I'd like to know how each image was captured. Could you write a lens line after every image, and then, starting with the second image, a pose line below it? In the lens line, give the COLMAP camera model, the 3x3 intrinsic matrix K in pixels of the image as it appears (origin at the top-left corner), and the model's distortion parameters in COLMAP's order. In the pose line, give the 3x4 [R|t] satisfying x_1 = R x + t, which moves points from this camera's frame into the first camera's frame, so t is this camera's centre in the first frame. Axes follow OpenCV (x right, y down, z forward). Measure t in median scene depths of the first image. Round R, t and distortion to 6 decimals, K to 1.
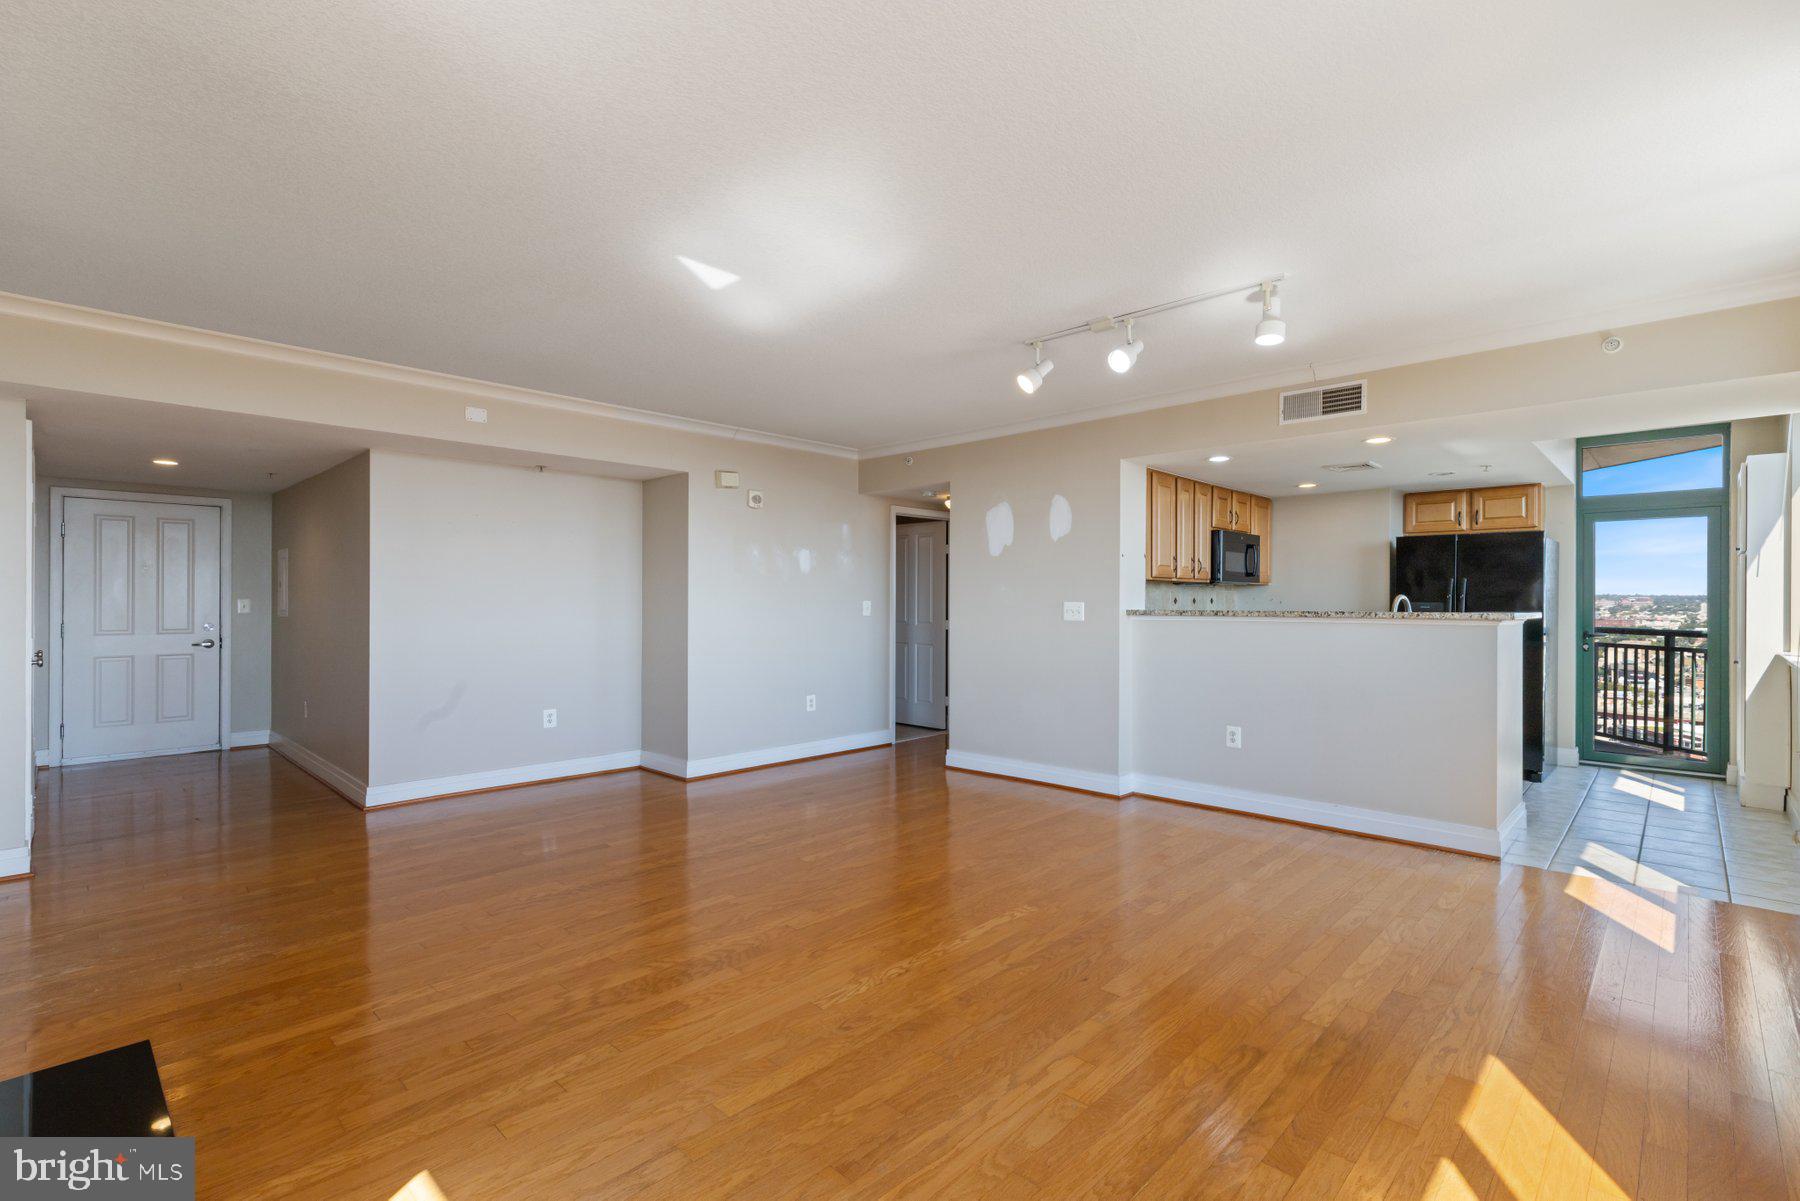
lens RADIAL K [[819.1, 0, 912.8], [0, 819.1, 599.3], [0, 0, 1]] dist [0.003024, 0.000283]
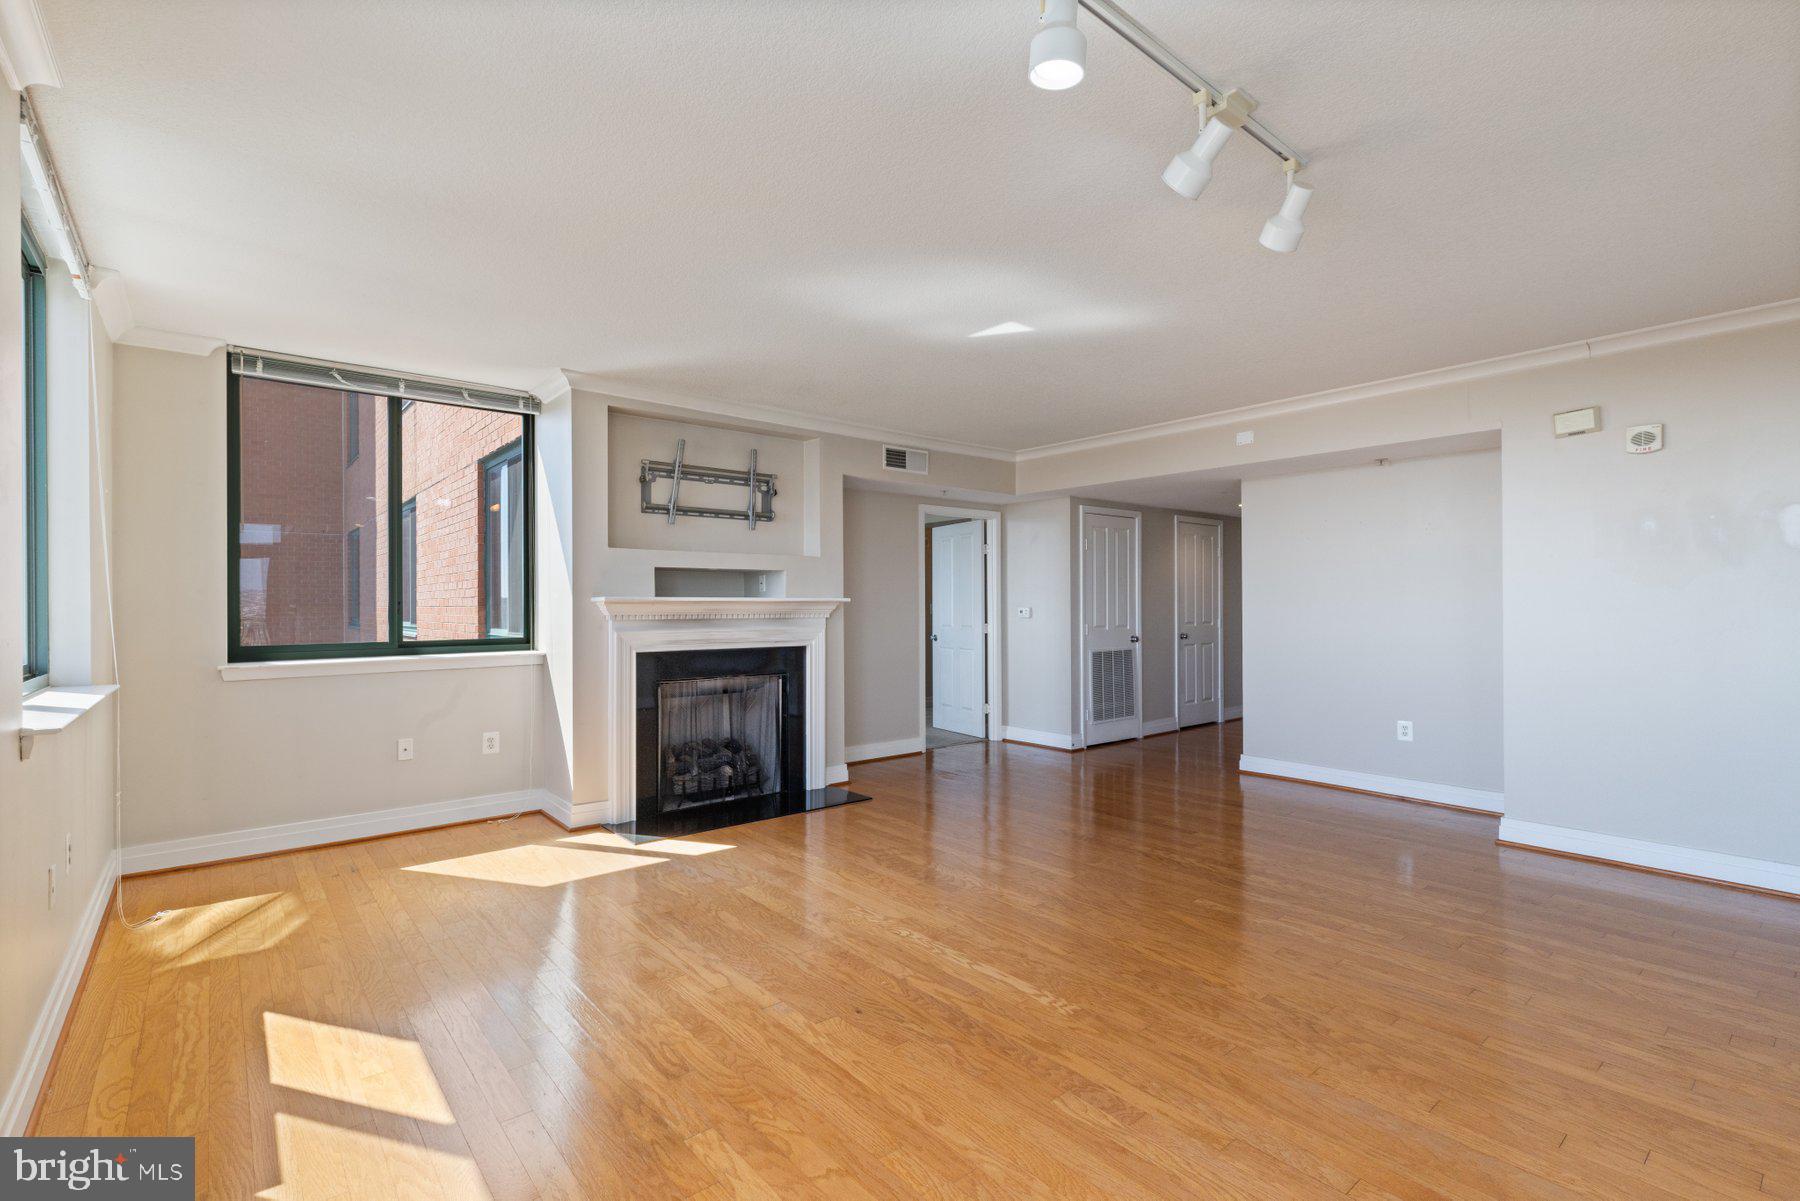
lens RADIAL K [[820.0, 0, 900.0], [0, 820.0, 600.5], [0, 0, 1]] dist [0.000227, -0.000054]
pose [[-0.115004, -0.005759, -0.993348, 0.513640], [0.005844, 0.999962, -0.006474, 0.002337], [0.993348, -0.006550, -0.114966, 0.526262]]
